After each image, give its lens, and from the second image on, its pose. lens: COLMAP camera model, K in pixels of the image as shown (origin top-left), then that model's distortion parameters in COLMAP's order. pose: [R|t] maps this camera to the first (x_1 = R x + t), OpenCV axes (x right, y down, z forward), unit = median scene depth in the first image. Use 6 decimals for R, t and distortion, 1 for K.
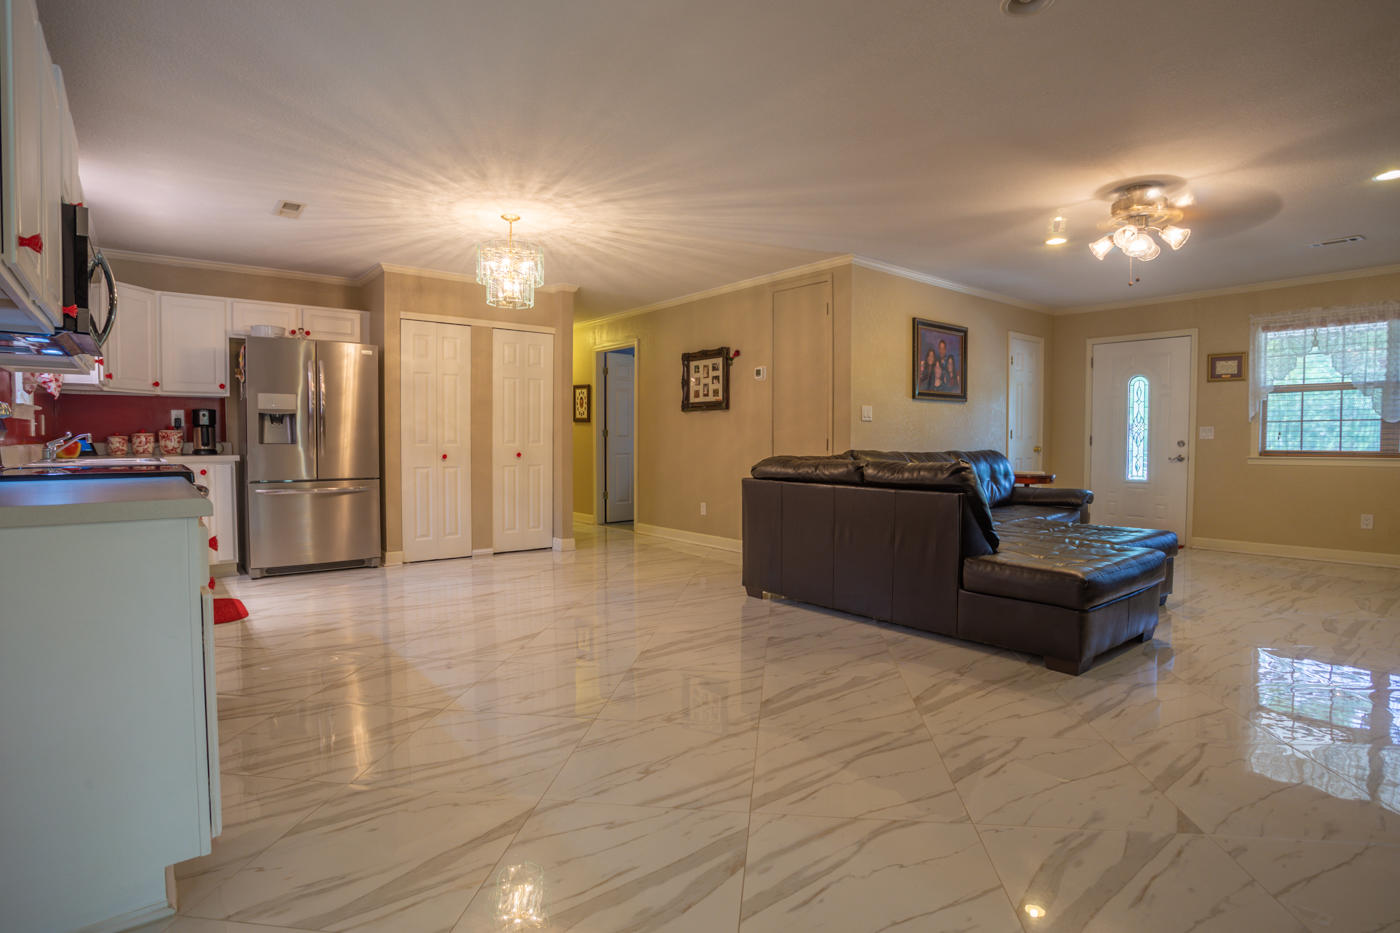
lens RADIAL K [[696.0, 0, 702.3], [0, 696.0, 463.0], [0, 0, 1]] dist [-0.059422, 0.027637]
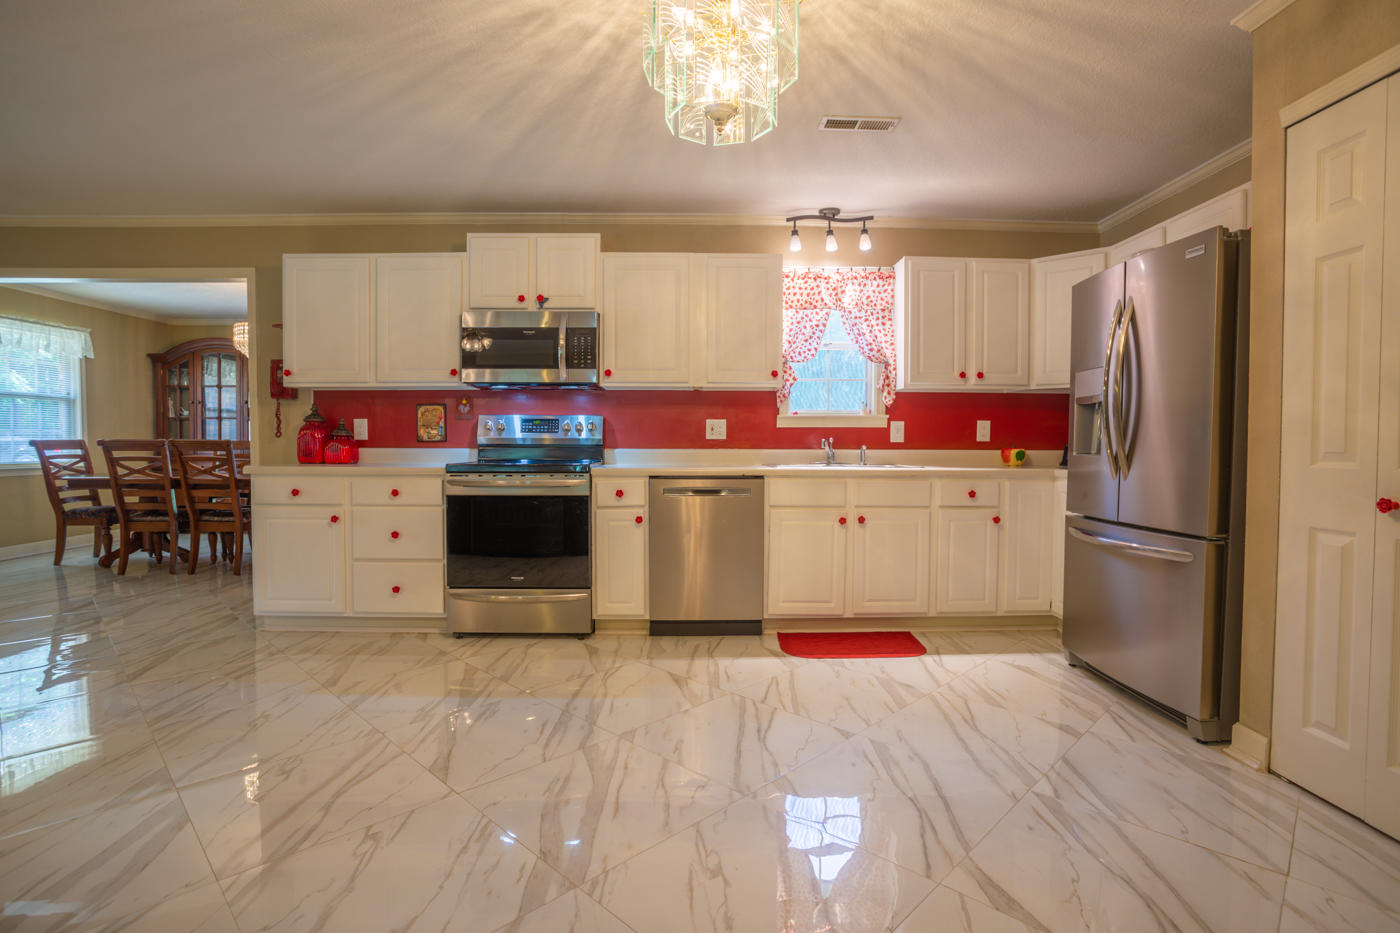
lens RADIAL K [[696.0, 0, 702.3], [0, 696.0, 463.0], [0, 0, 1]] dist [-0.059422, 0.027637]
pose [[-0.615187, 0.019099, -0.788150, 0.045074], [-0.033834, 0.998146, 0.050596, -0.032826], [0.787655, 0.057792, -0.613400, 0.908702]]
